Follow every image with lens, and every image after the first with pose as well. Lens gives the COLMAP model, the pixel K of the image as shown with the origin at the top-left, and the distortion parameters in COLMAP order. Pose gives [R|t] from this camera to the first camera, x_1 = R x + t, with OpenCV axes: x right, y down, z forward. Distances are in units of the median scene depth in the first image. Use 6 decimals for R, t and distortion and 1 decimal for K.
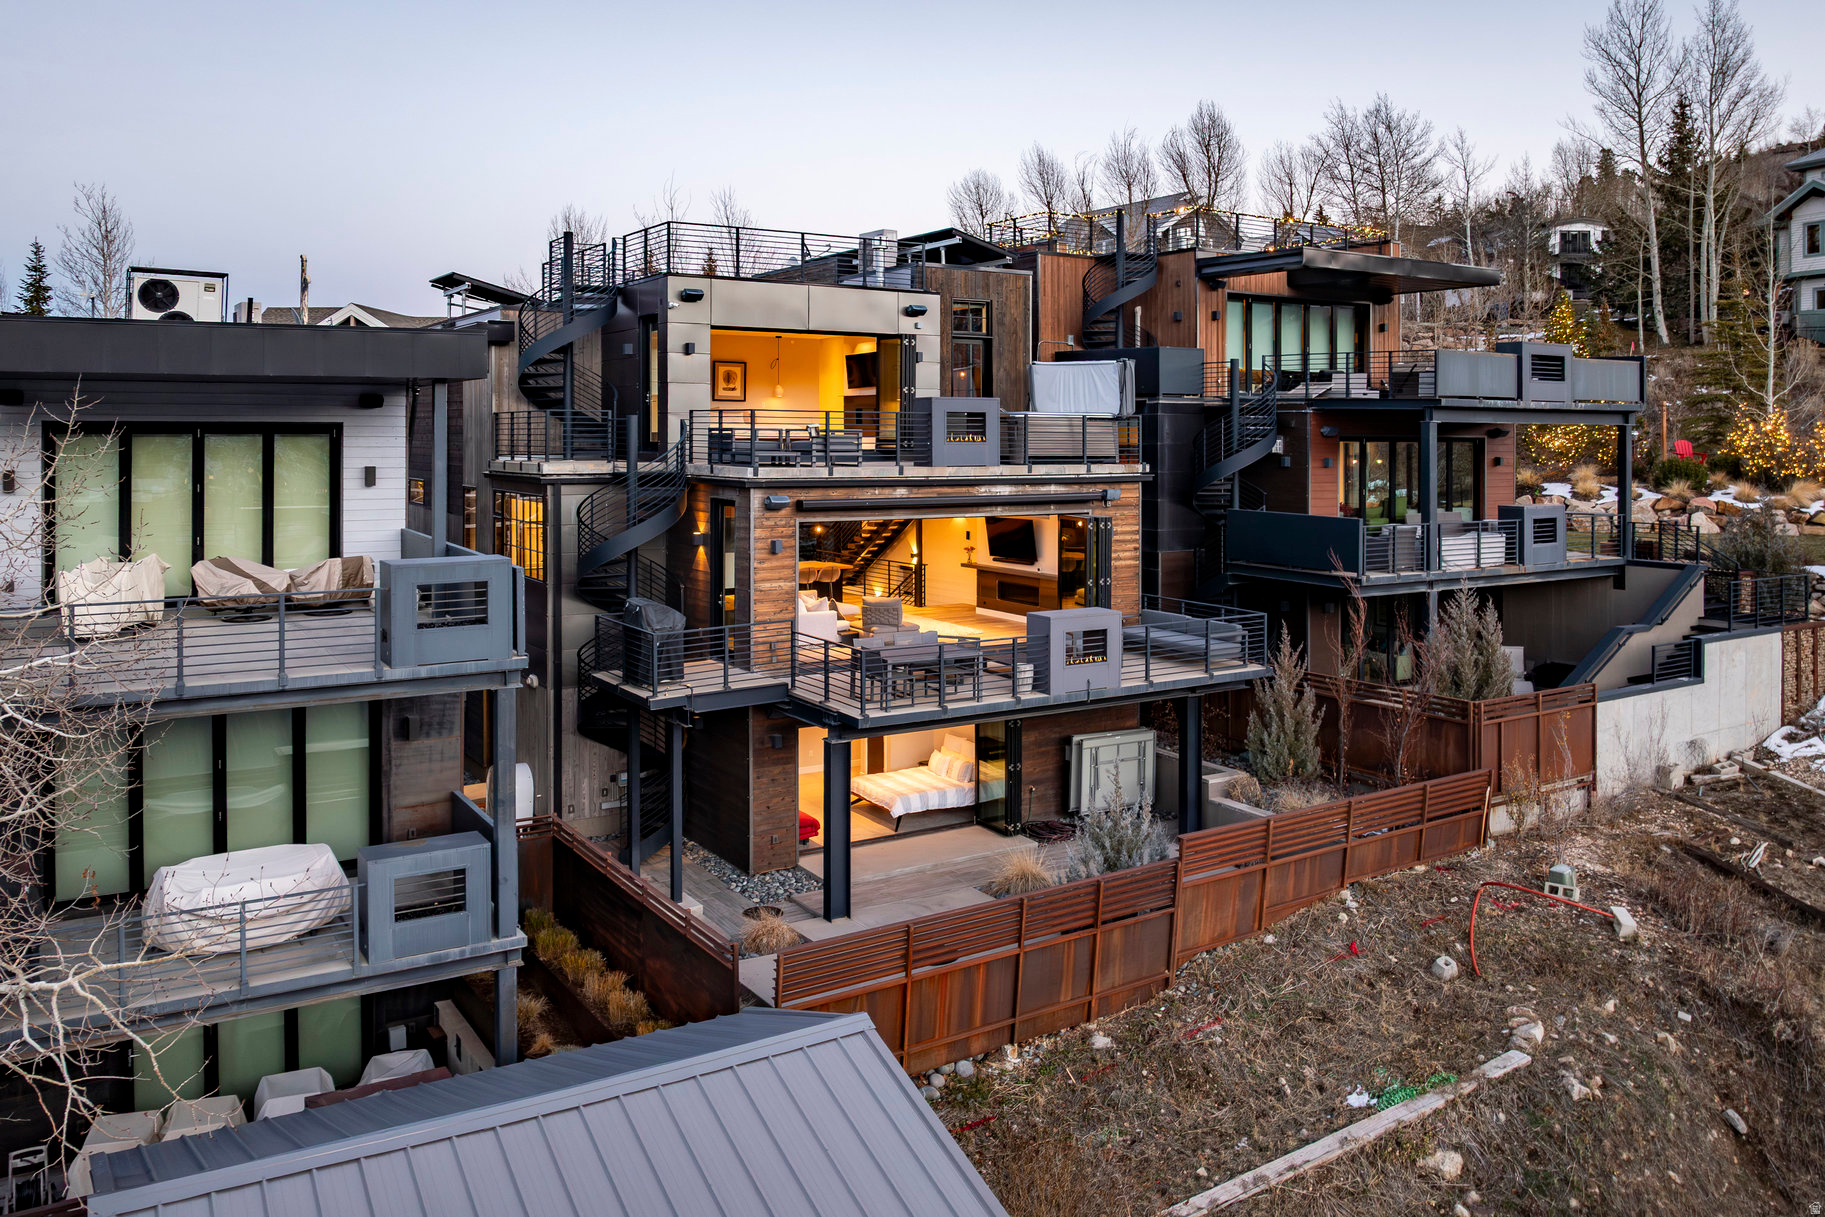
lens RADIAL K [[1377.2, 0, 913.0], [0, 1377.2, 484.1], [0, 0, 1]] dist [-0.025062, -0.001659]
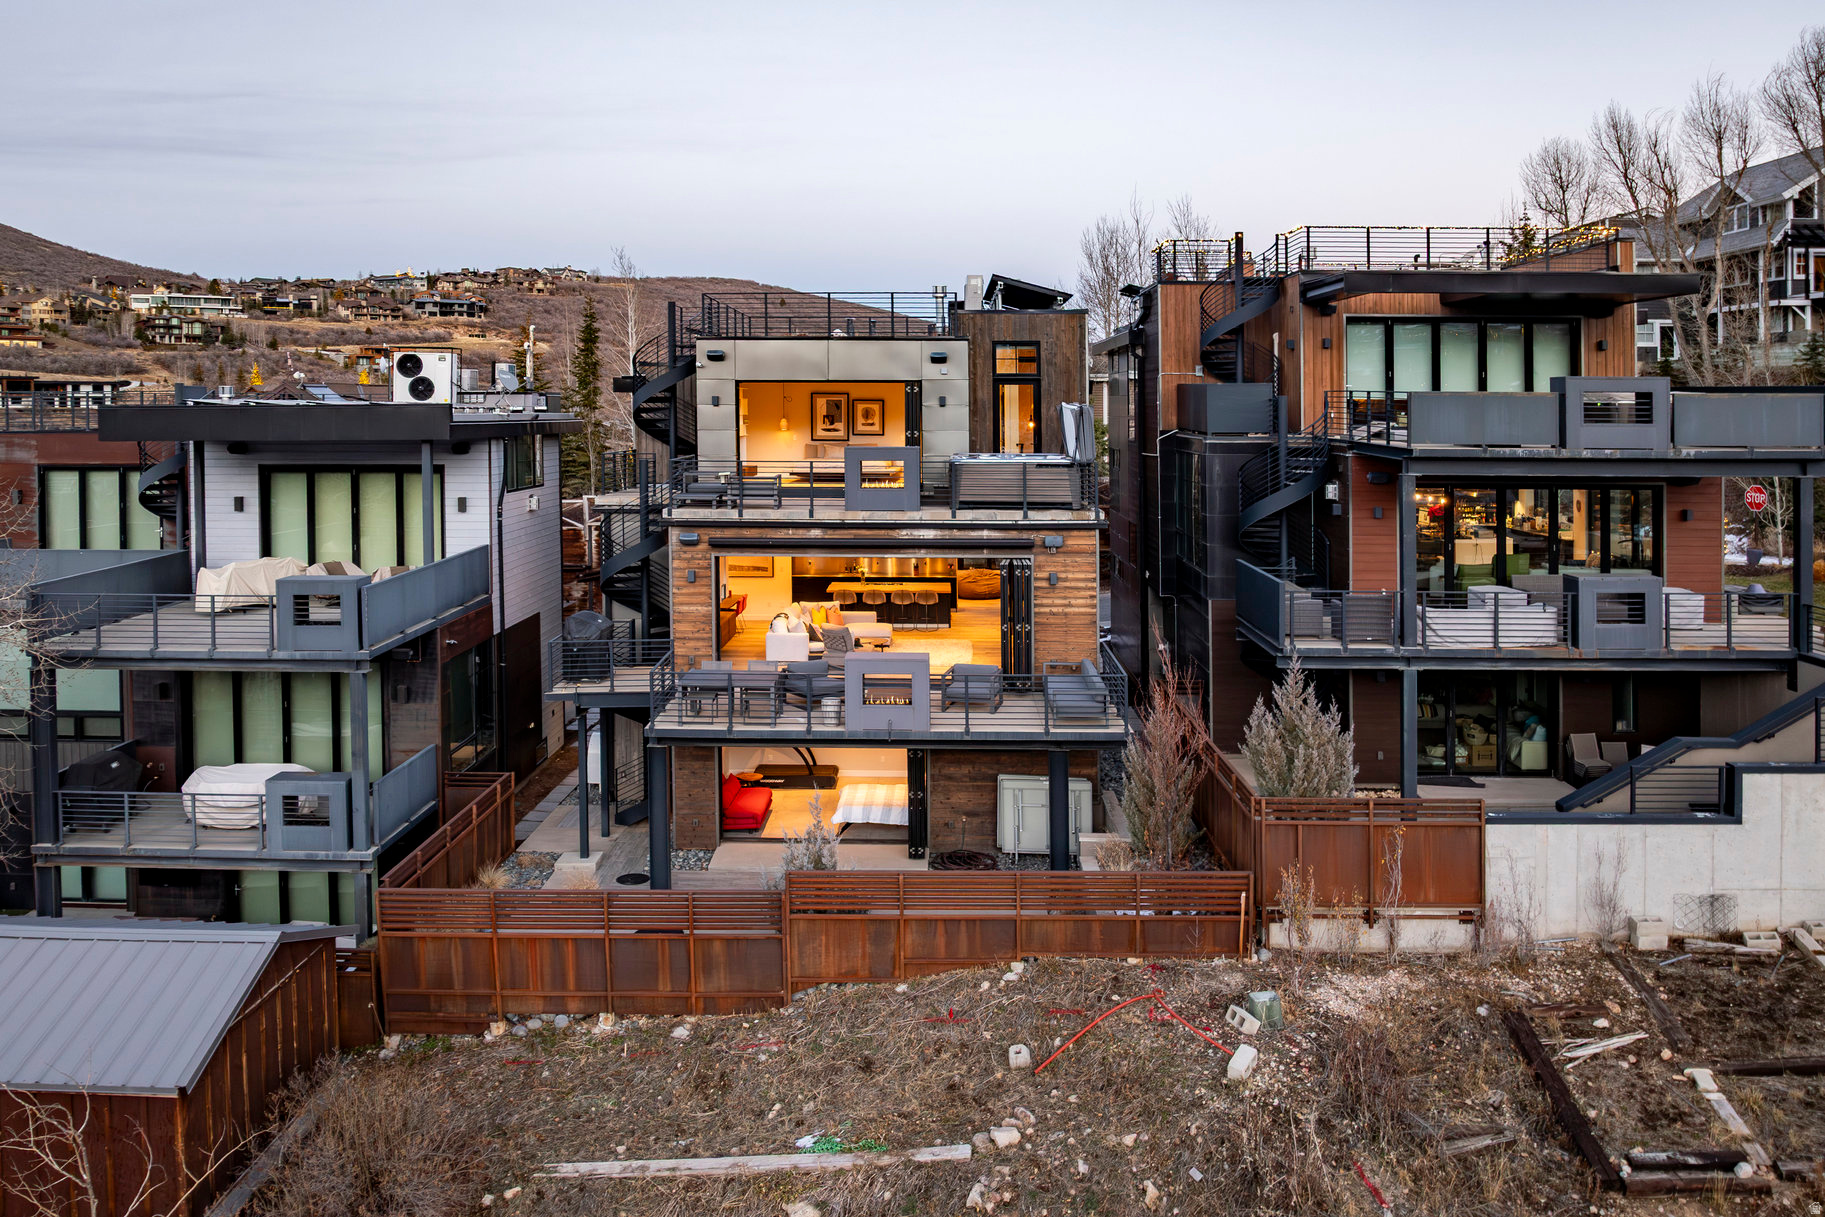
lens RADIAL K [[1333.9, 0, 757.0], [0, 1333.9, 471.7], [0, 0, 1]] dist [-0.028988, -0.002125]
pose [[0.824917, 0.017707, -0.564976, 0.536678], [-0.017483, 0.999830, 0.005811, -0.047083], [0.564983, 0.005084, 0.825087, 0.076935]]
